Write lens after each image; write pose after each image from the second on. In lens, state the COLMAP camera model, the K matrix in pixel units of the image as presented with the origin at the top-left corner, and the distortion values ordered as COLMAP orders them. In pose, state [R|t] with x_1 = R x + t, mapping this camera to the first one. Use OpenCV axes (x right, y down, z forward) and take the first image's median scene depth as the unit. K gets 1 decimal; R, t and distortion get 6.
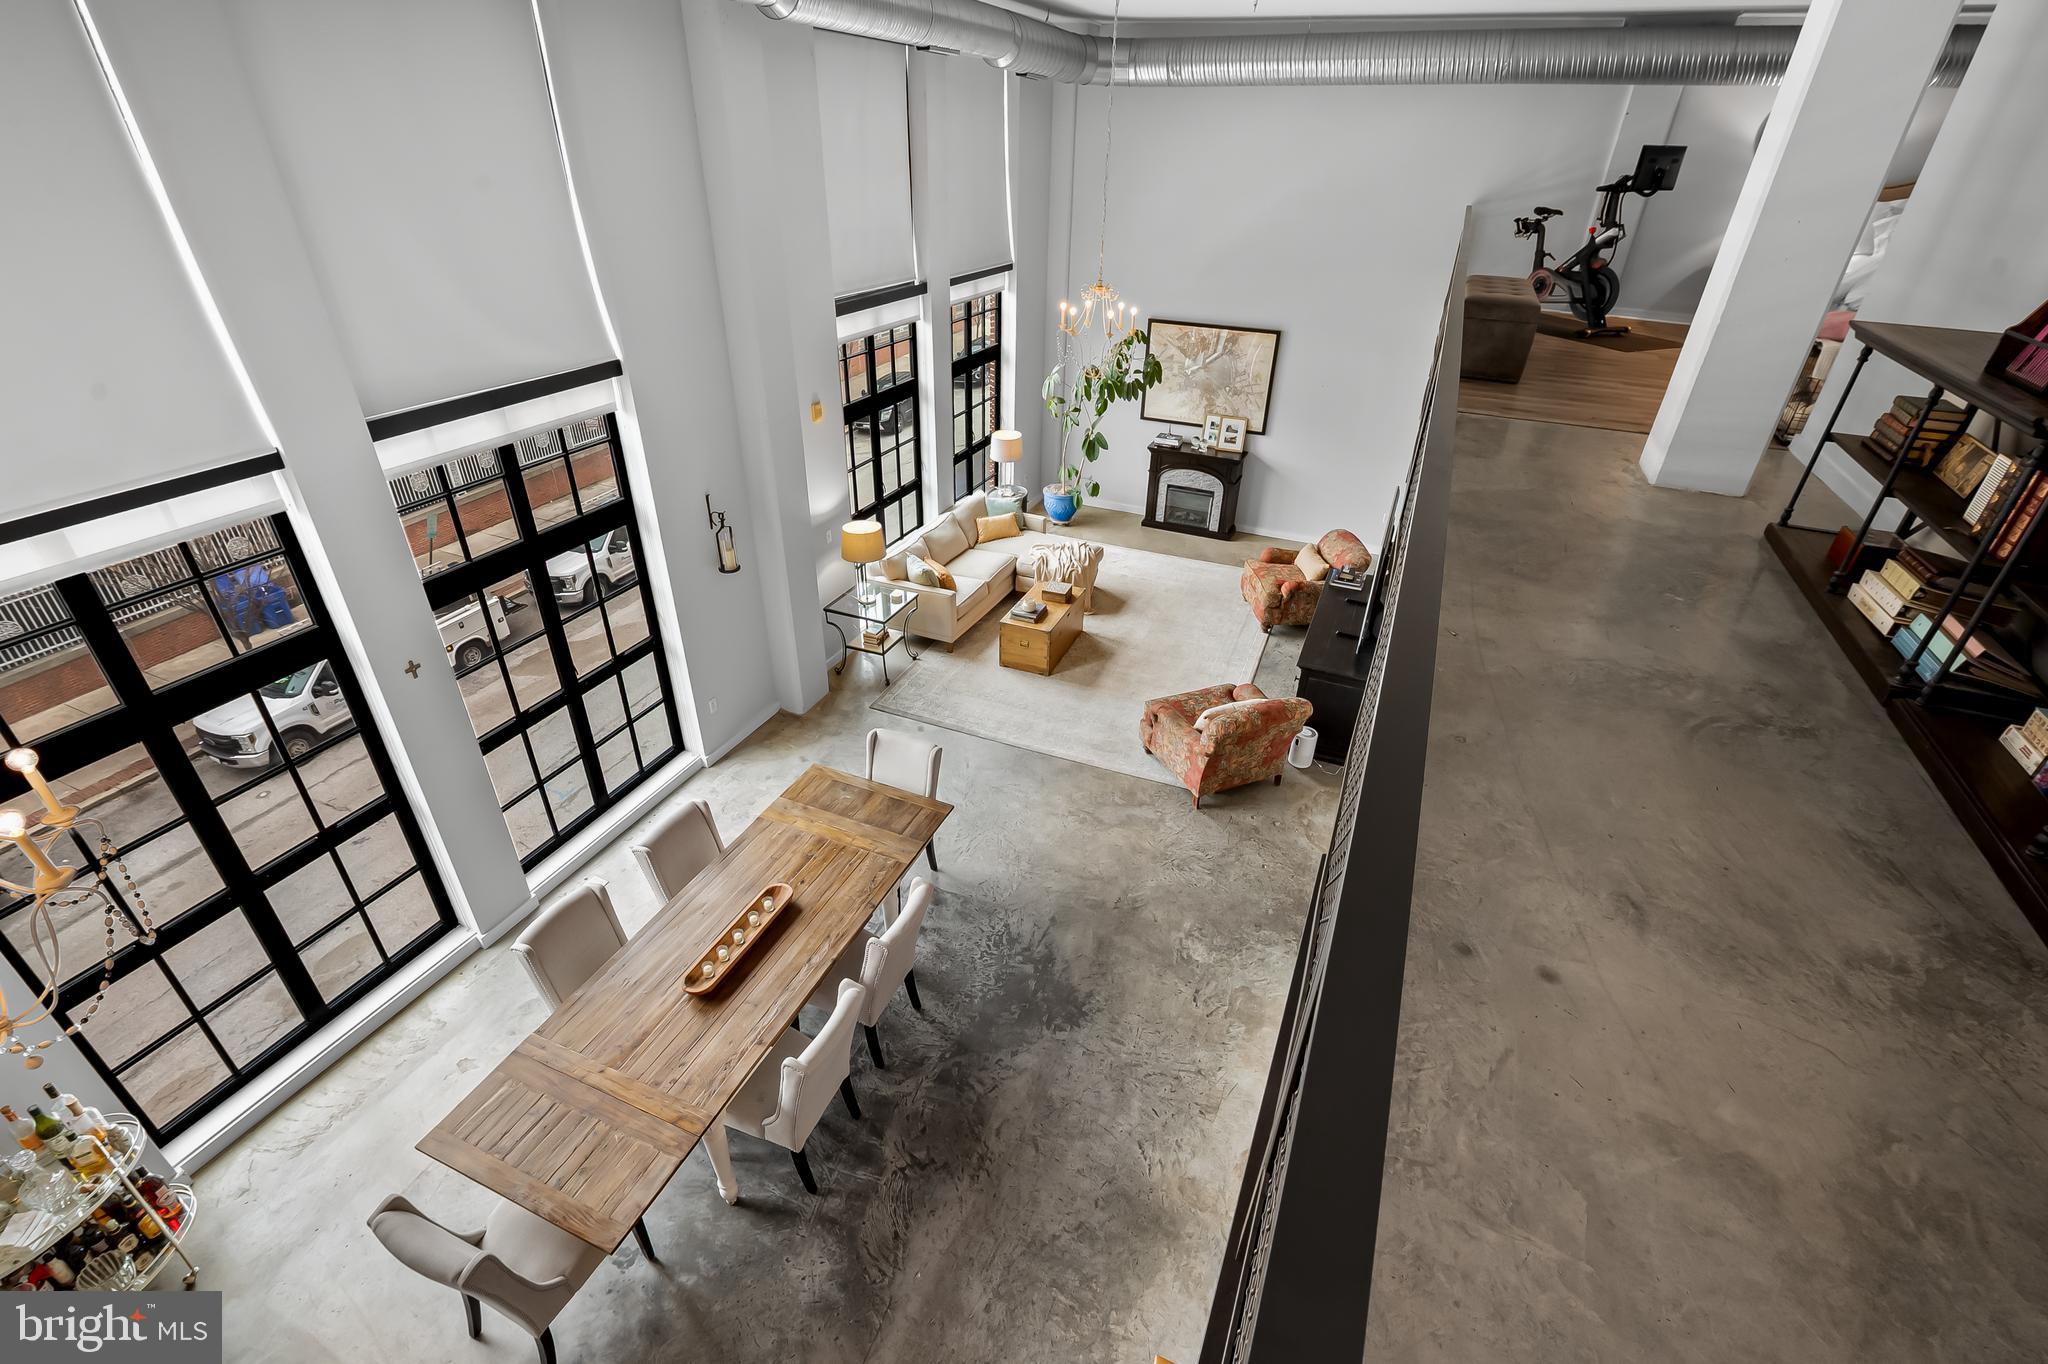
lens RADIAL K [[906.0, 0, 1032.5], [0, 906.0, 684.9], [0, 0, 1]] dist [-0.008236, -0.001369]
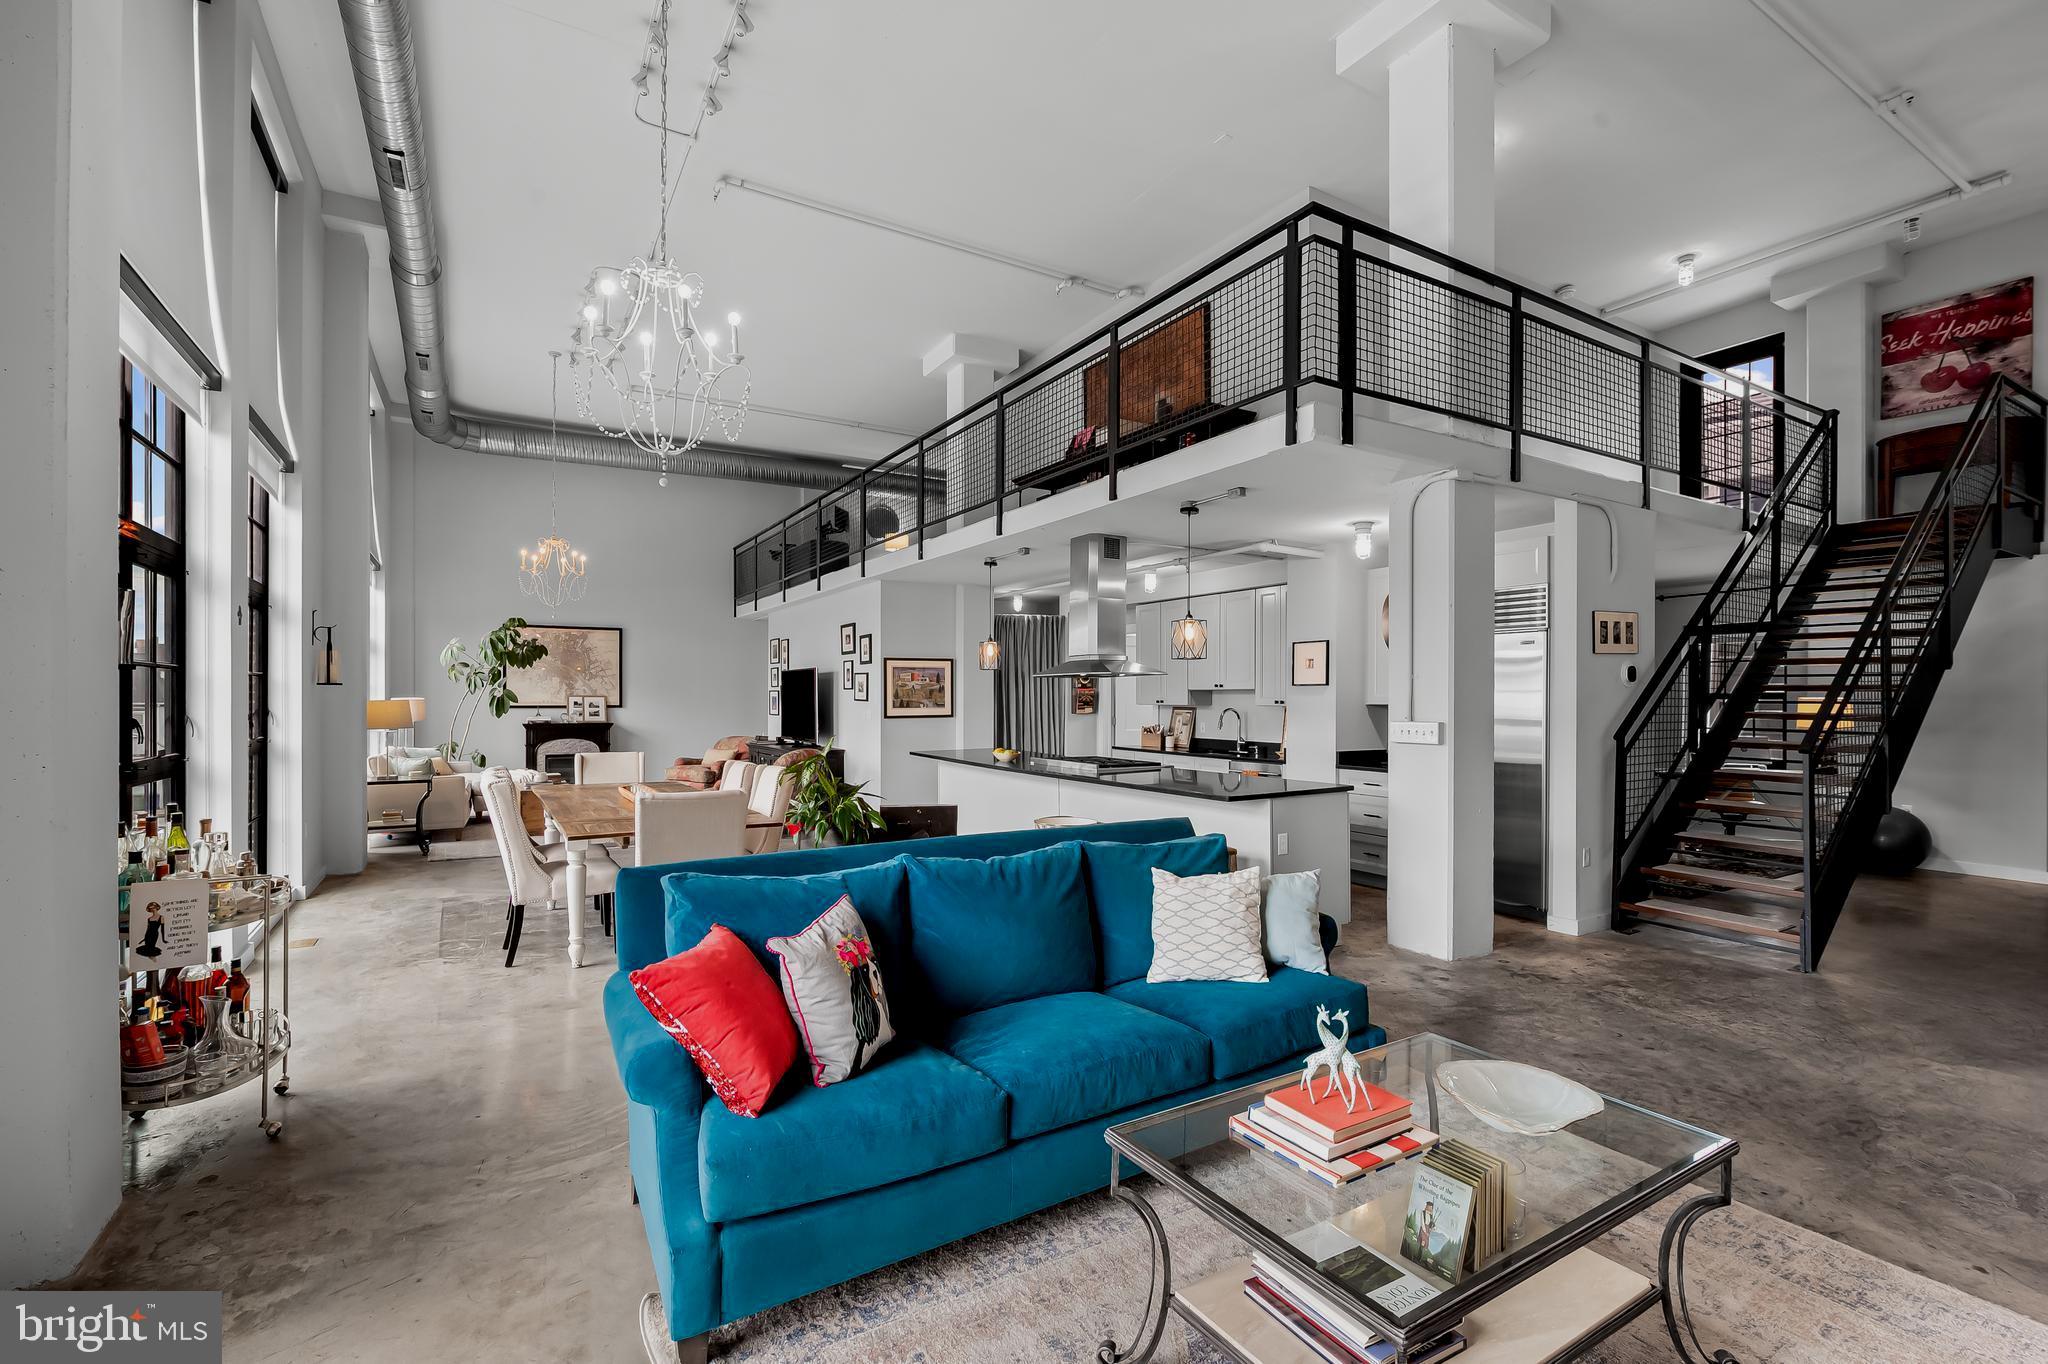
lens RADIAL K [[905.2, 0, 1025.1], [0, 905.2, 701.6], [0, 0, 1]] dist [-0.006495, -0.000906]
pose [[0.593064, -0.028502, 0.804650, -0.529413], [0.428447, 0.857304, -0.285418, 0.395839], [-0.681695, 0.514021, 0.520648, -0.044954]]
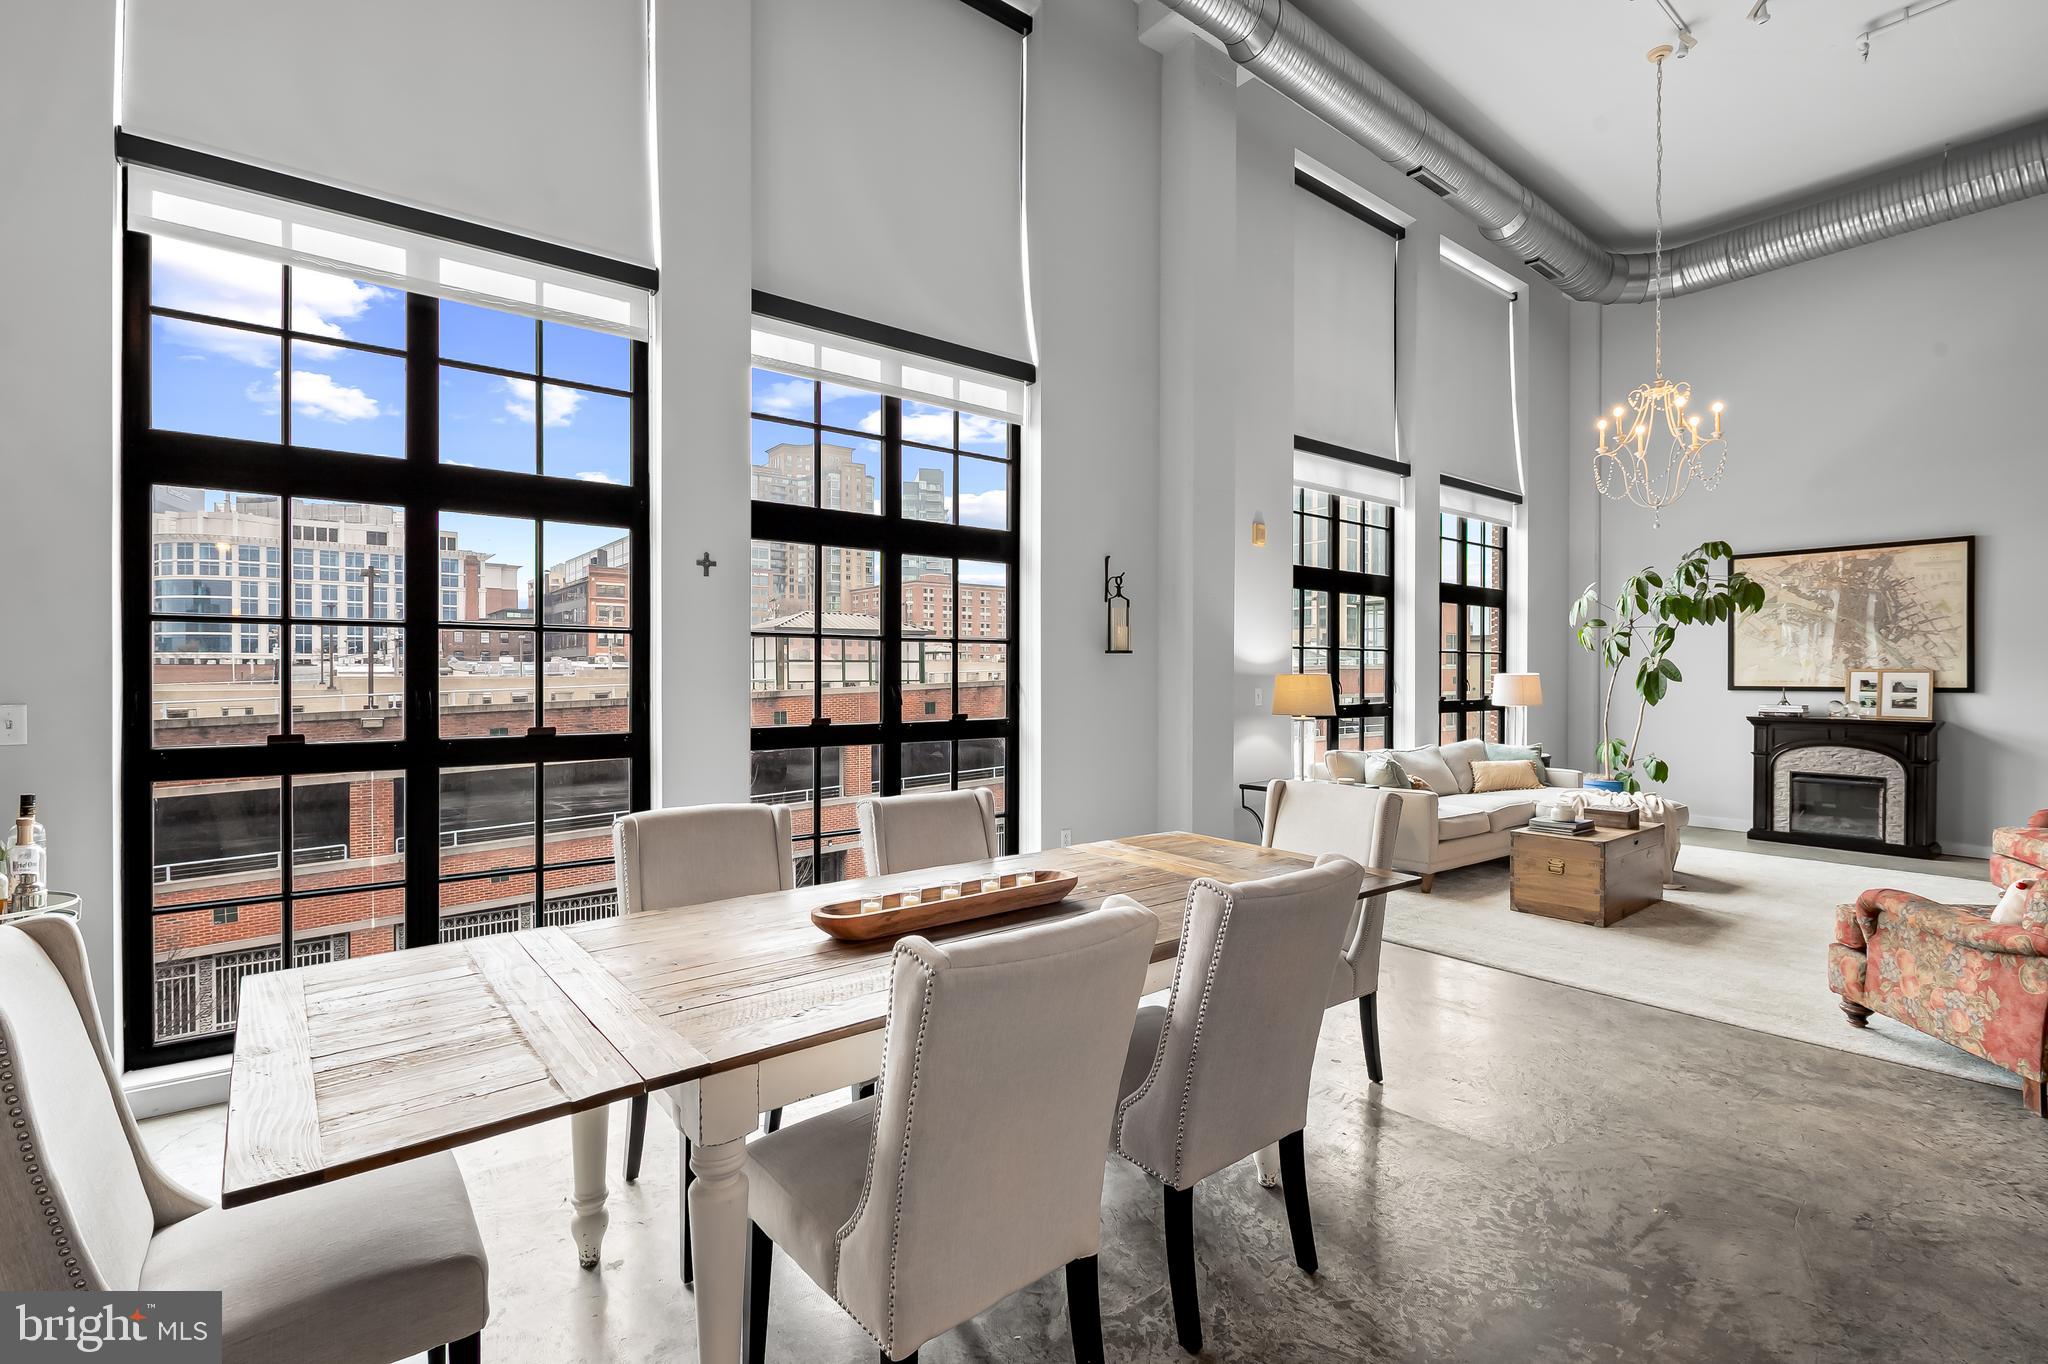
lens RADIAL K [[931.3, 0, 1024.0], [0, 931.3, 682.0], [0, 0, 1]] dist [-0.007152, -0.000834]
pose [[0.876211, -0.021166, -0.481463, -0.018530], [-0.231065, 0.858266, -0.458245, 0.211031], [0.422923, 0.512769, 0.747131, 0.294813]]
